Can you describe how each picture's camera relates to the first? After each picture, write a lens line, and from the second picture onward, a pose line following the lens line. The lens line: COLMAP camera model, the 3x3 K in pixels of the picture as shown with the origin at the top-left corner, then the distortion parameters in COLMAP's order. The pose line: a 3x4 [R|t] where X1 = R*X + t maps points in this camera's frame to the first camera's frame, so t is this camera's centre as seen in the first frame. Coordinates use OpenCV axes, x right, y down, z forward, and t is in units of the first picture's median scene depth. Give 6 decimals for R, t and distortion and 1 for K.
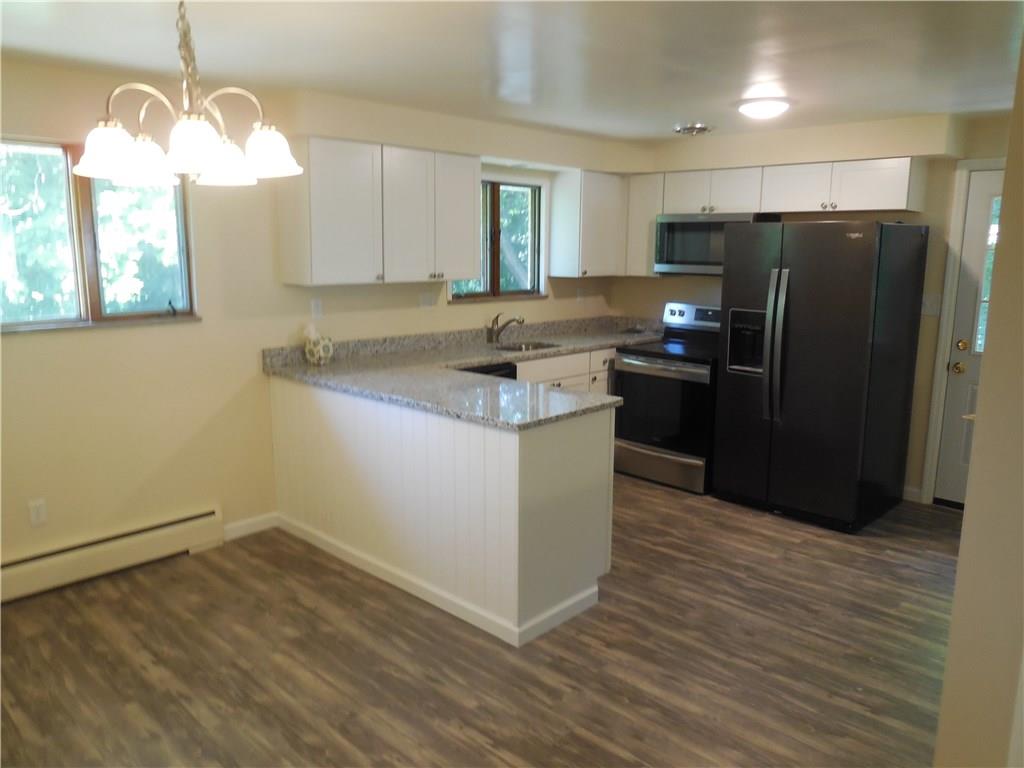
lens RADIAL K [[770.6, 0, 523.8], [0, 770.6, 377.0], [0, 0, 1]] dist [-0.018861, 0.008107]
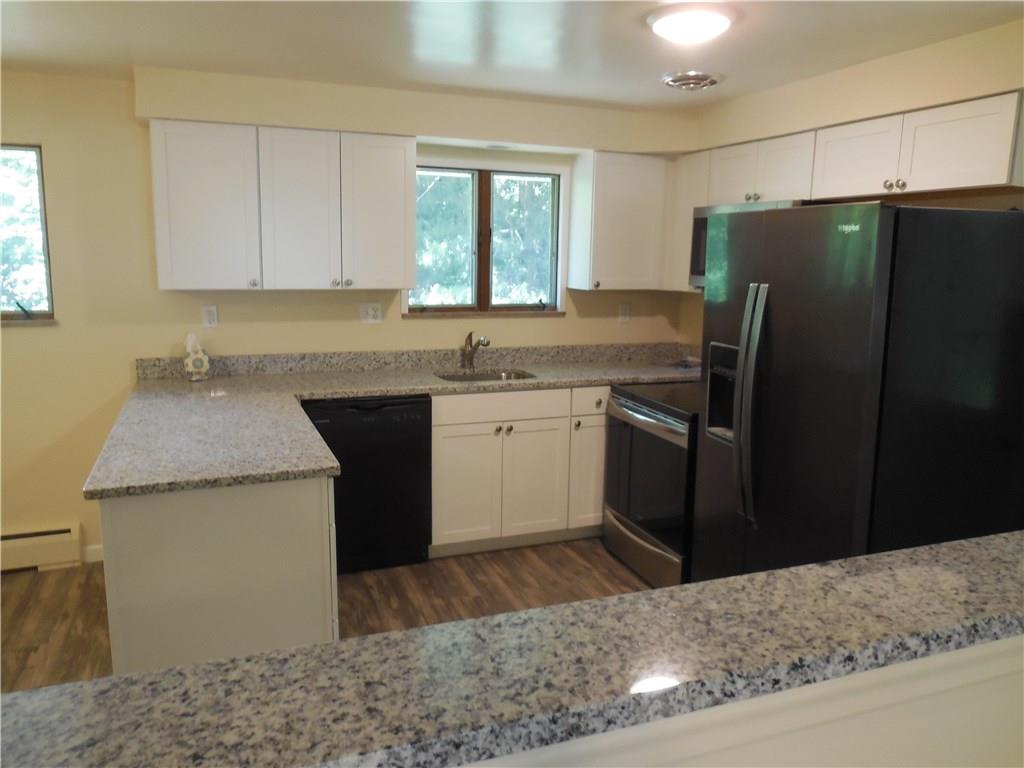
lens RADIAL K [[770.6, 0, 515.5], [0, 770.6, 380.9], [0, 0, 1]] dist [-0.018861, 0.008107]
pose [[0.906876, 0.075208, -0.414631, 0.433737], [-0.079295, 0.996824, 0.007377, -0.051094], [0.413869, 0.026188, 0.909960, 0.354199]]
